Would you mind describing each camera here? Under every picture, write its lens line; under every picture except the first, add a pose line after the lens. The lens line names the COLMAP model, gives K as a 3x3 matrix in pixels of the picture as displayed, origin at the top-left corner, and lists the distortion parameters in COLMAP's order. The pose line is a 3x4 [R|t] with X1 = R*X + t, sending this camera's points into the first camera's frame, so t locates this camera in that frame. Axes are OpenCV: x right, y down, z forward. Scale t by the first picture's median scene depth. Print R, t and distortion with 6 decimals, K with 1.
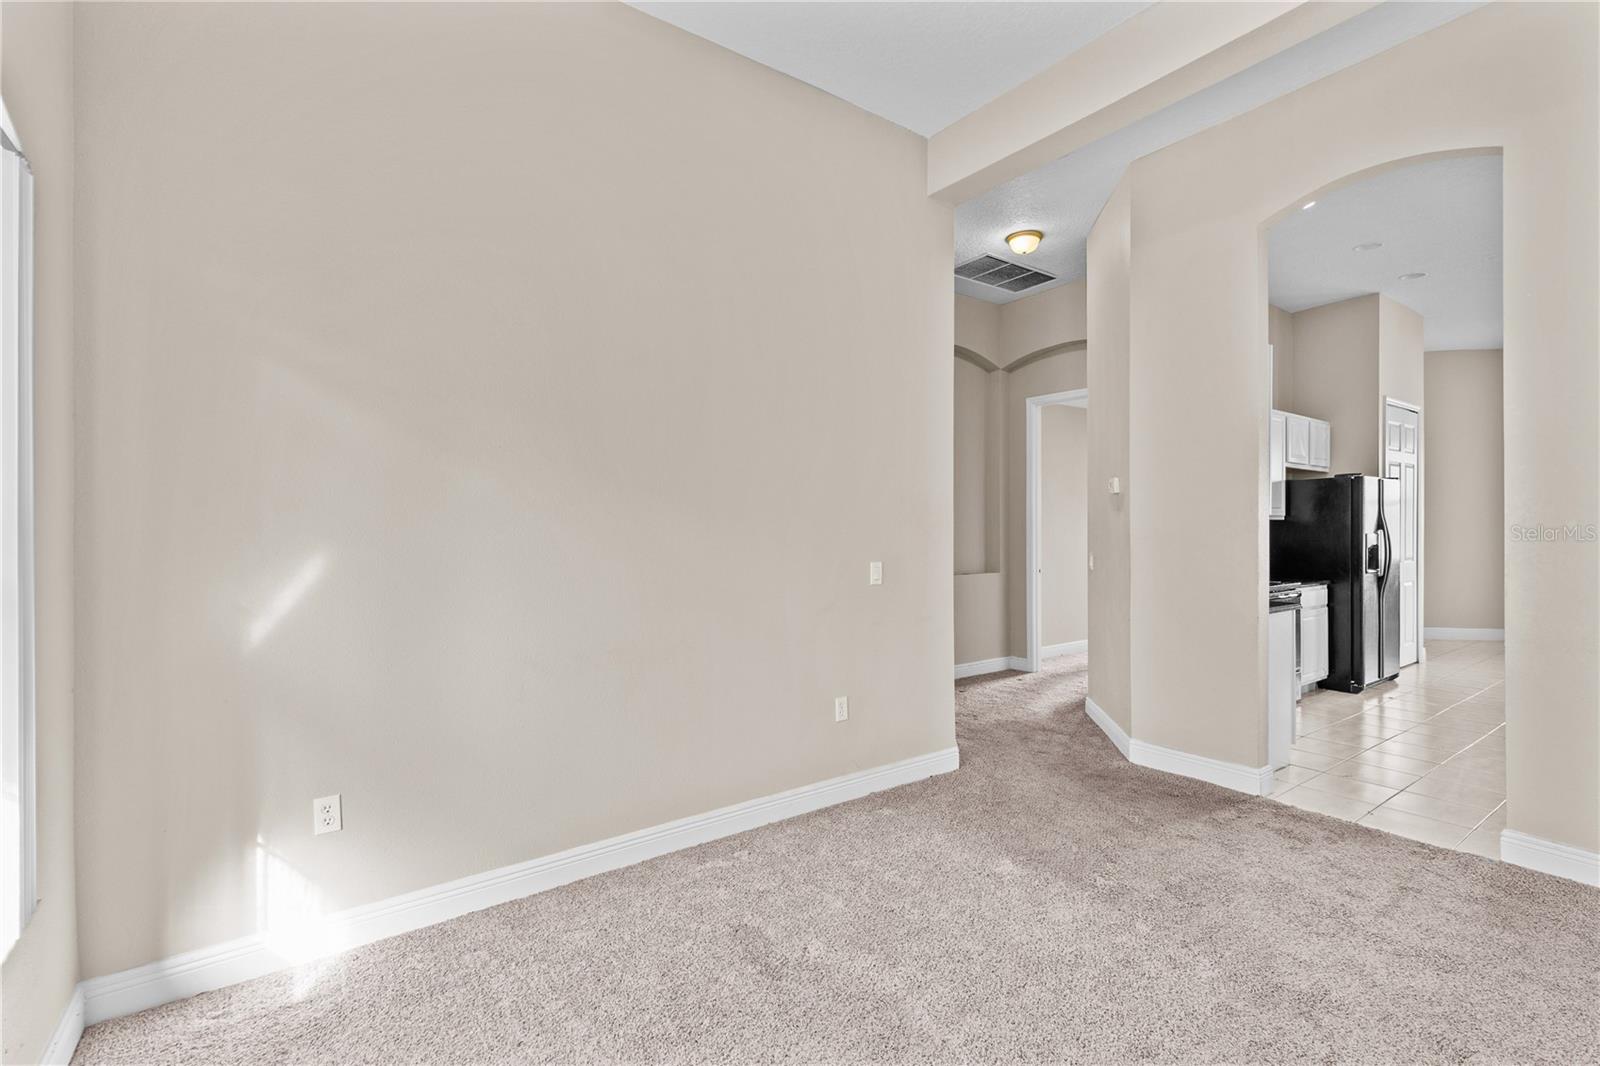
lens RADIAL K [[719.2, 0, 812.2], [0, 719.2, 530.5], [0, 0, 1]] dist [0.003277, -0.000387]
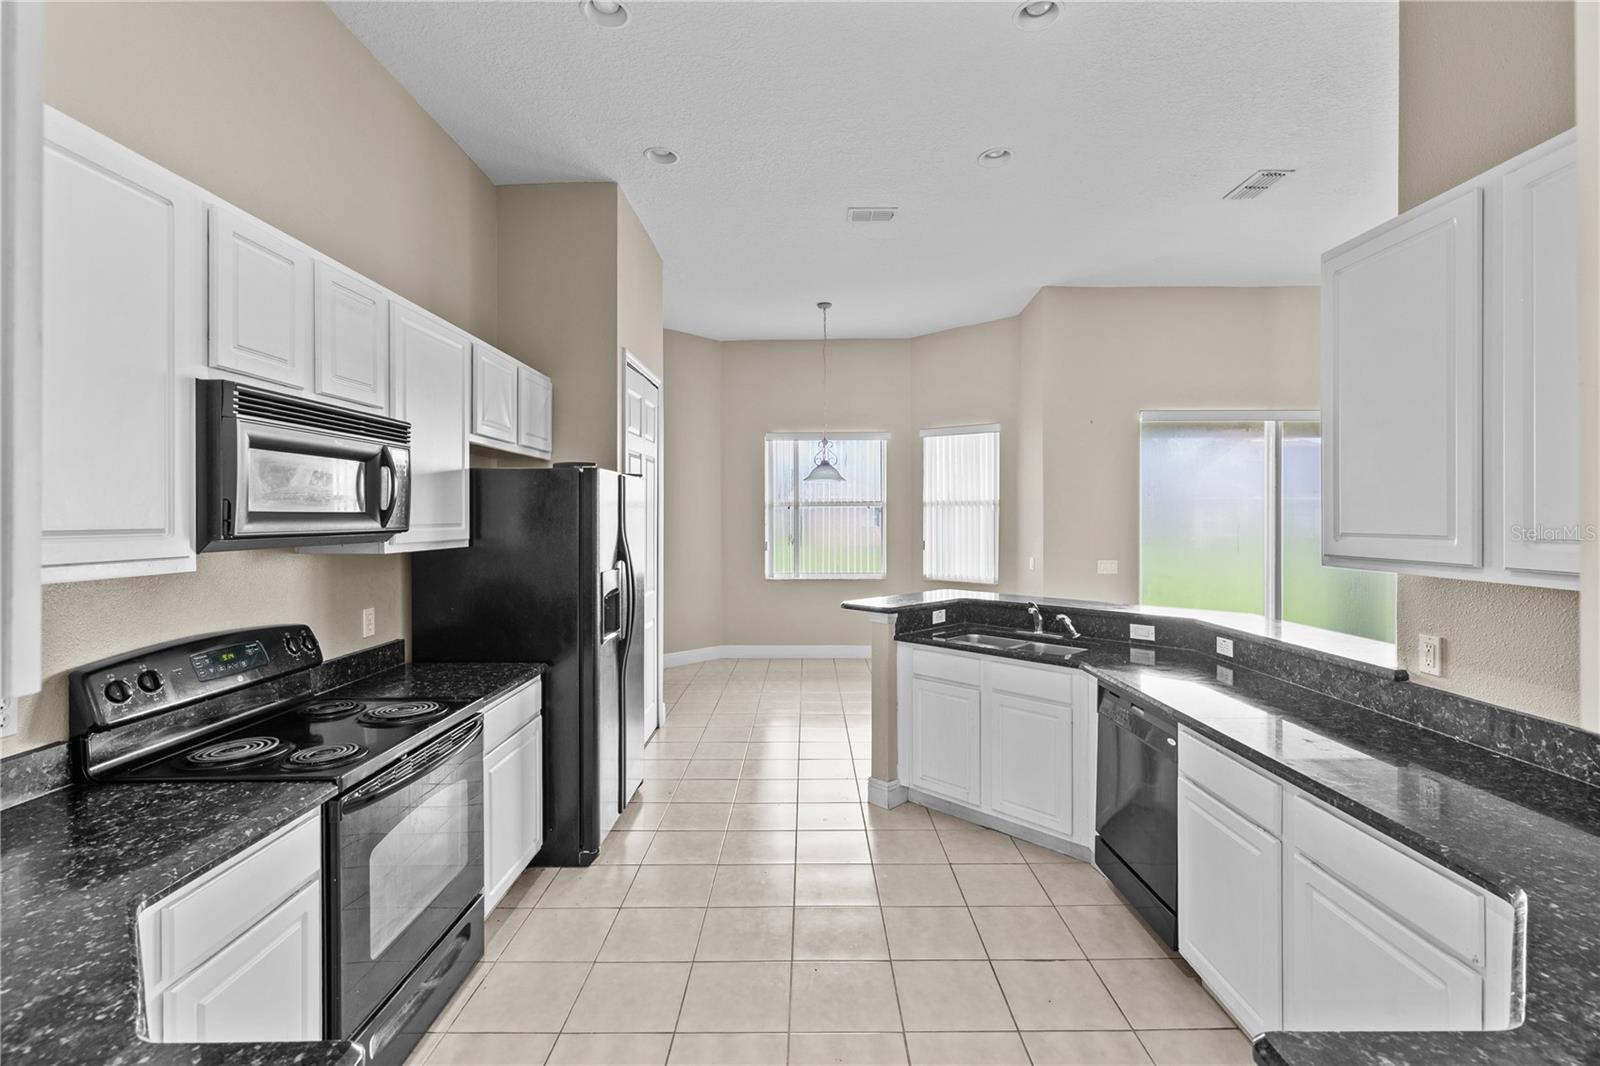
lens RADIAL K [[703.6, 0, 799.5], [0, 703.6, 521.8], [0, 0, 1]] dist [0.001475, -0.000127]
pose [[0.600857, -0.007901, 0.799317, 0.399709], [0.003699, 0.999968, 0.007104, -0.035038], [-0.799348, -0.001312, 0.600867, 0.515997]]
